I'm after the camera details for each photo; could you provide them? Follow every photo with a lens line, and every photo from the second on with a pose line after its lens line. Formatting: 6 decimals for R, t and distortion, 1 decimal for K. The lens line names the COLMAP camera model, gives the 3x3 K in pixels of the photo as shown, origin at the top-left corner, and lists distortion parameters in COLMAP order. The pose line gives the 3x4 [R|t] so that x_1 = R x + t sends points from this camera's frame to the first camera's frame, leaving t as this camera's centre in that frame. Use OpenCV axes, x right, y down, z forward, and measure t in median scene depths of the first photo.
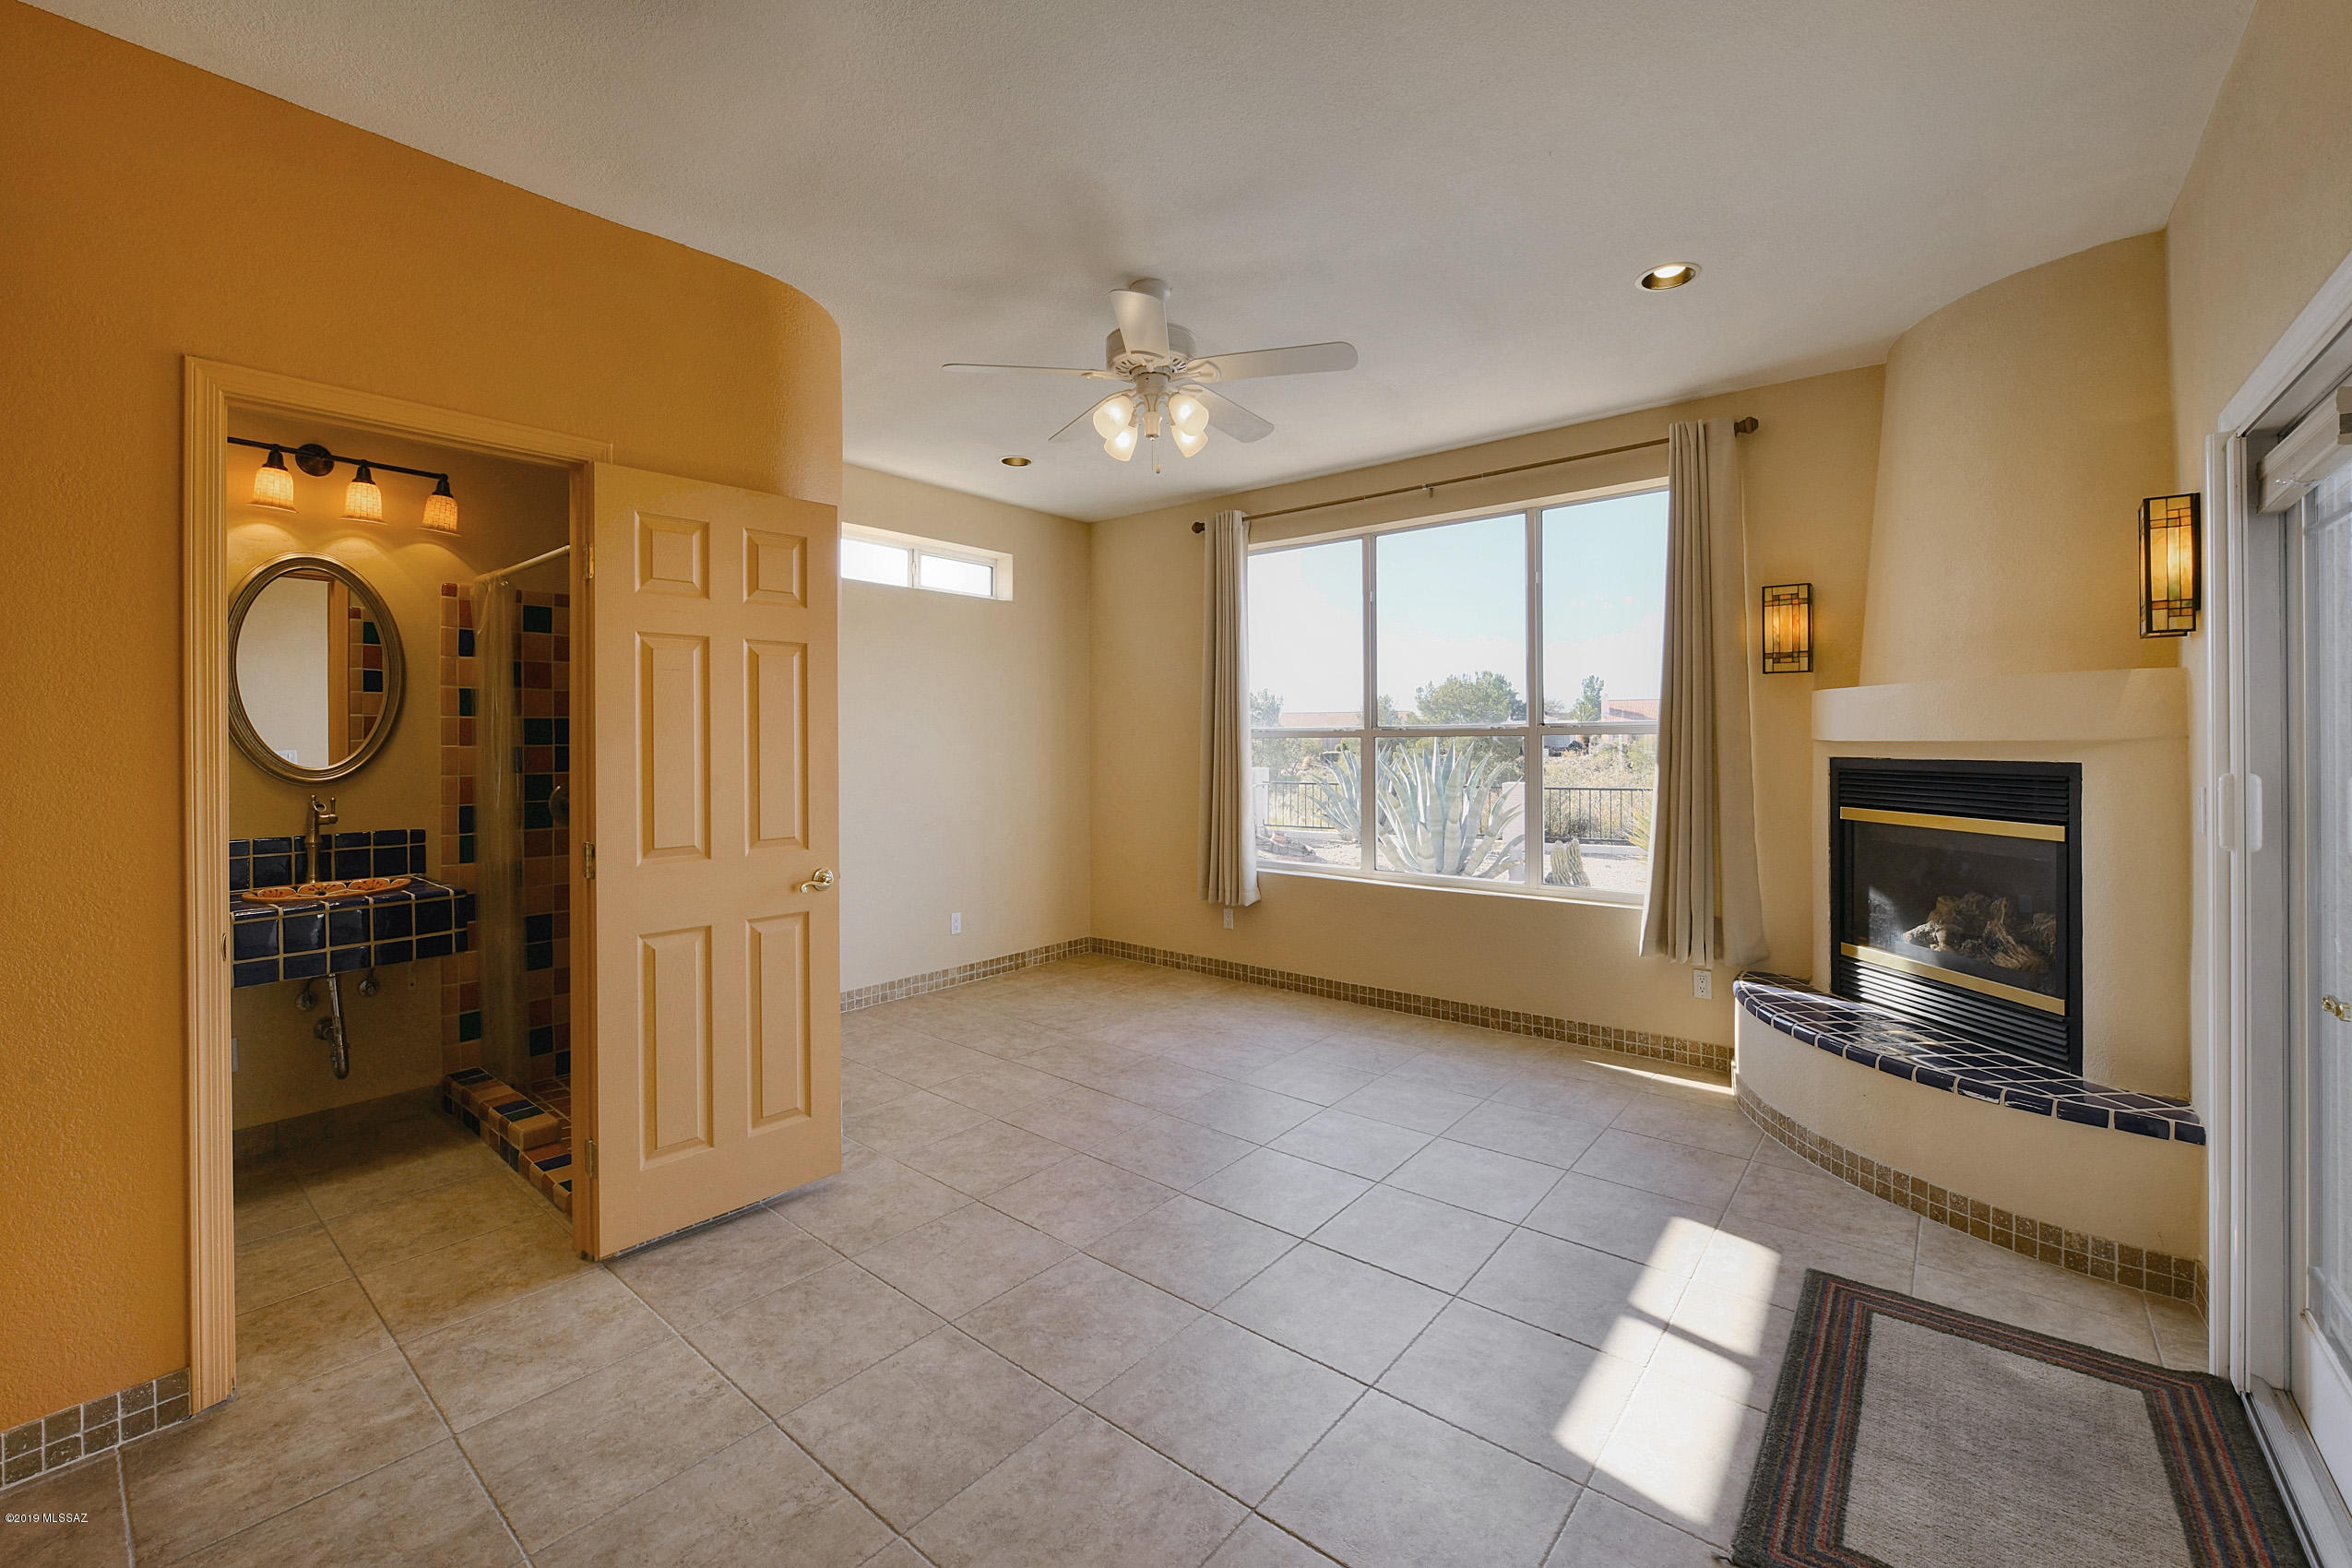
lens RADIAL K [[976.1, 0, 1206.1], [0, 976.1, 746.7], [0, 0, 1]] dist [-0.001360, -0.000539]
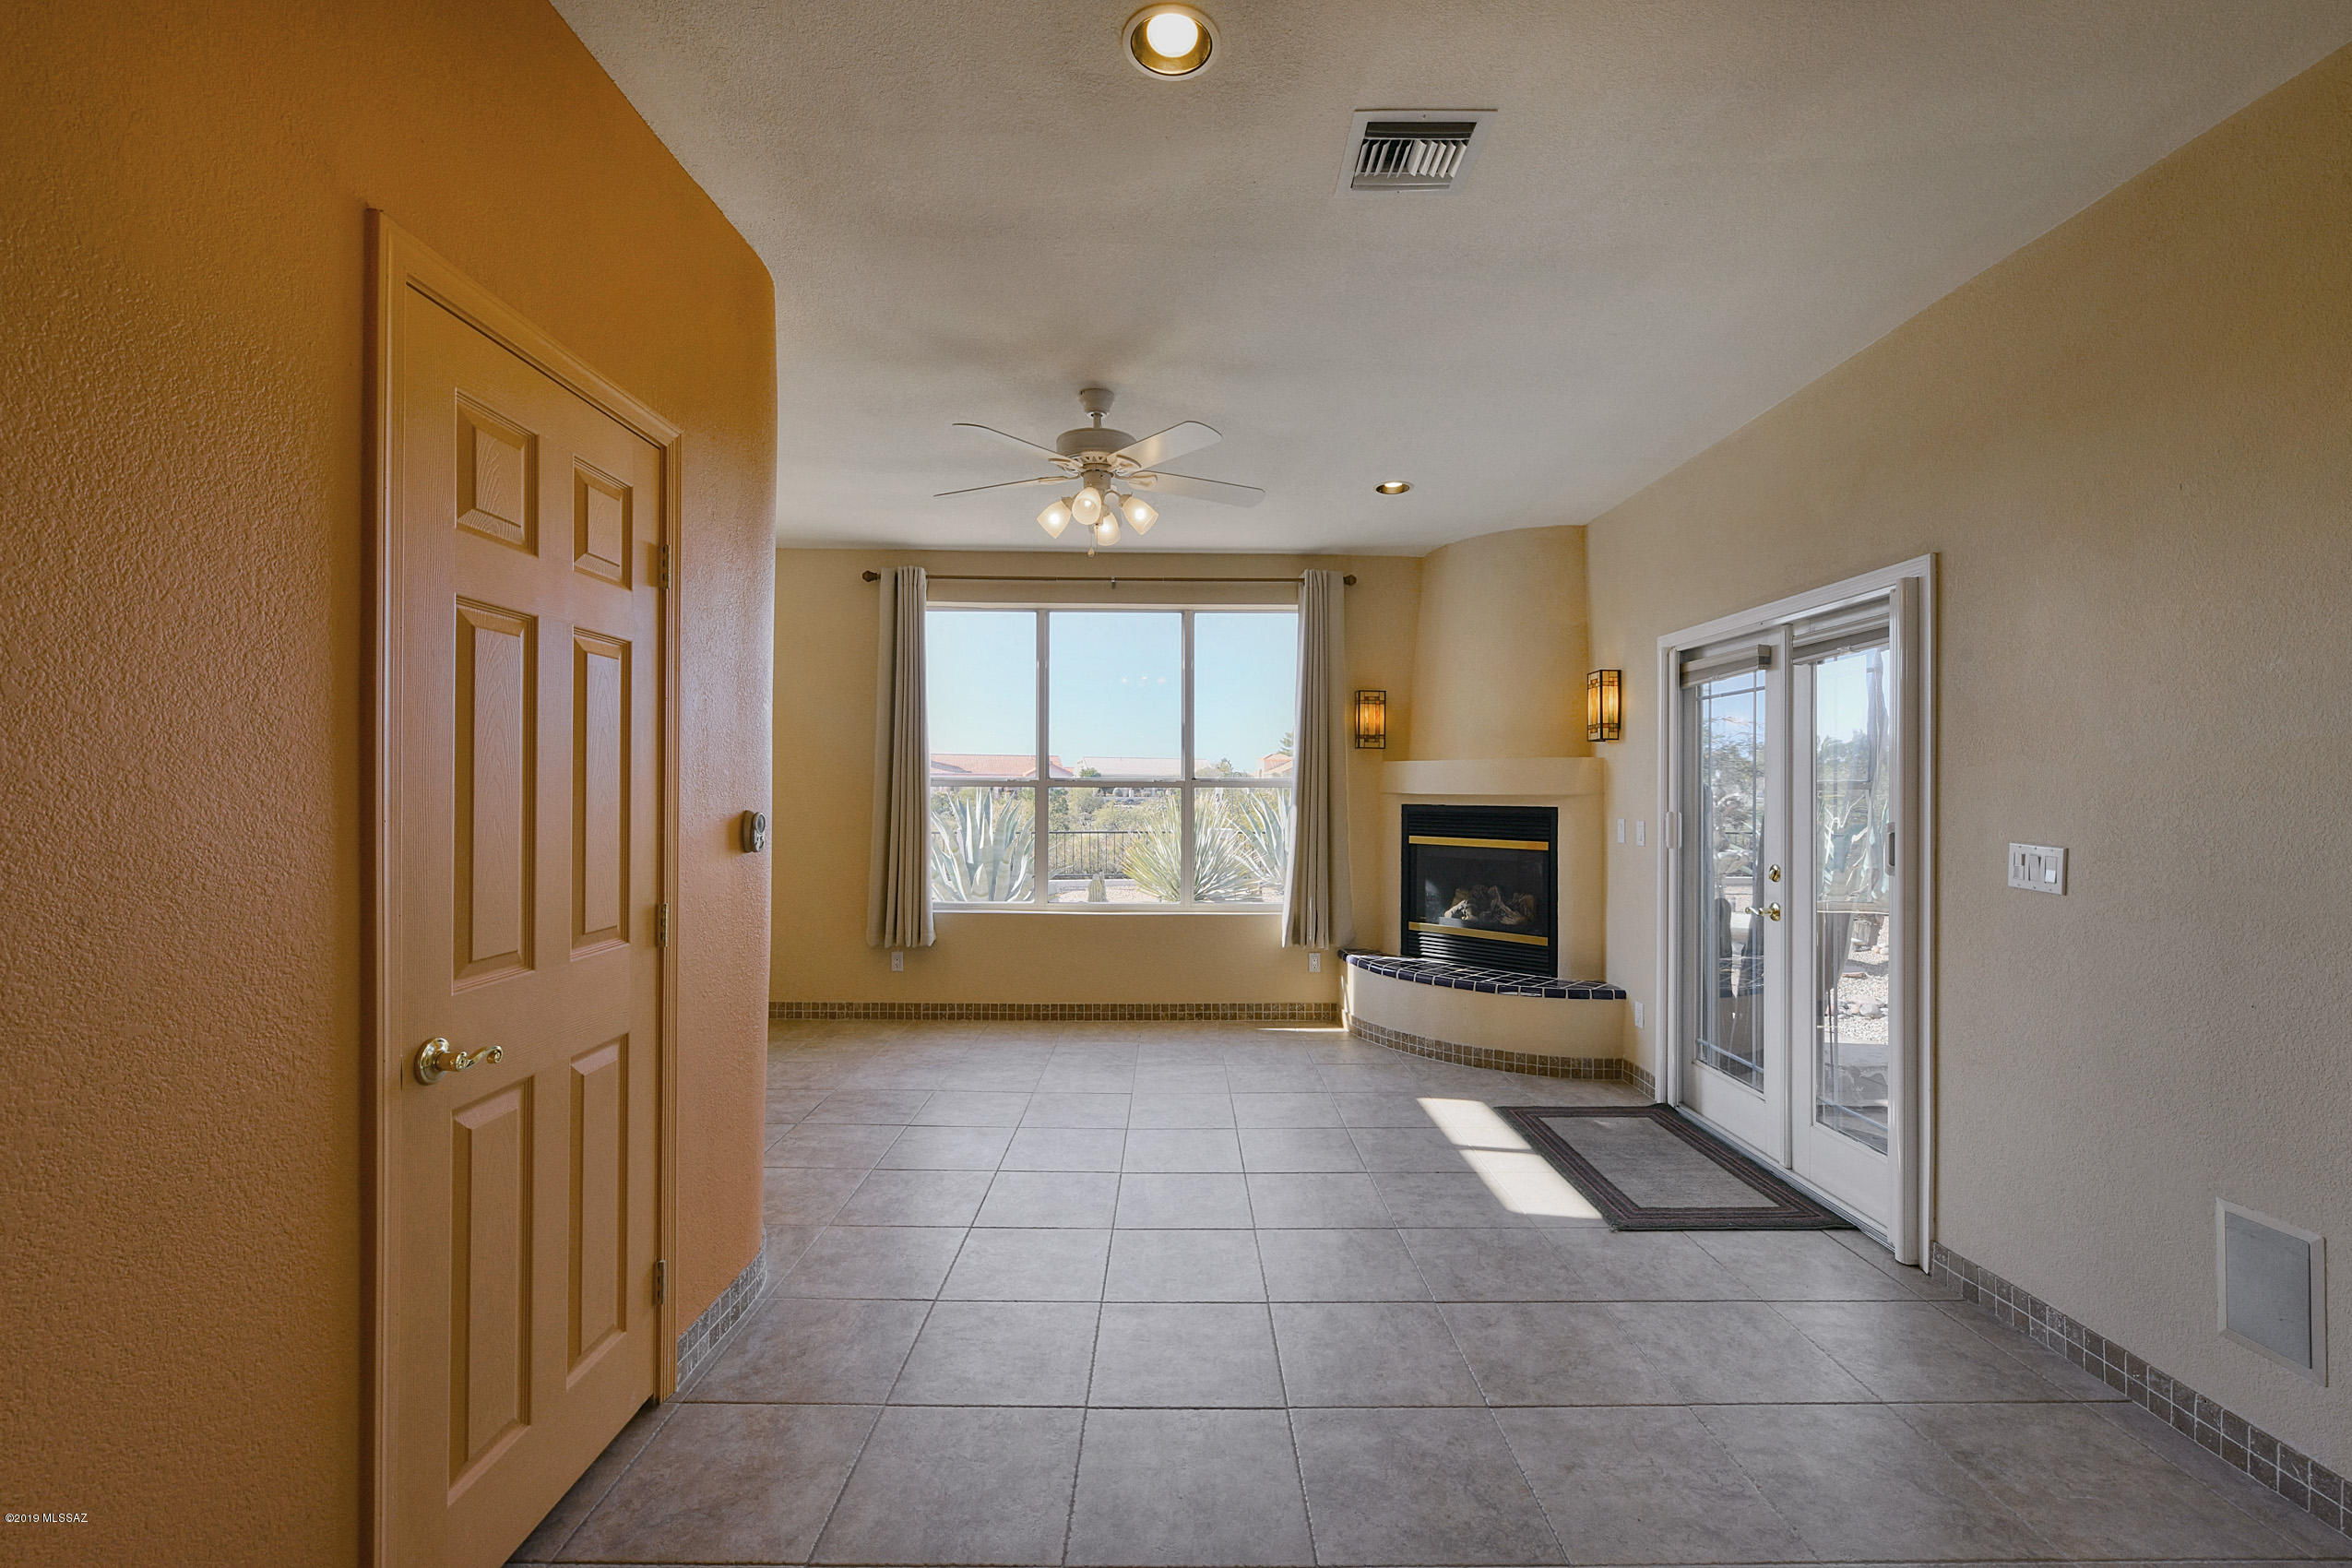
lens RADIAL K [[976.1, 0, 1139.1], [0, 976.1, 792.7], [0, 0, 1]] dist [-0.001360, -0.000539]
pose [[0.766609, 0.007460, 0.642071, -0.649170], [-0.006517, 0.999971, -0.003838, 0.001354], [-0.642081, -0.001243, 0.766636, 0.069831]]
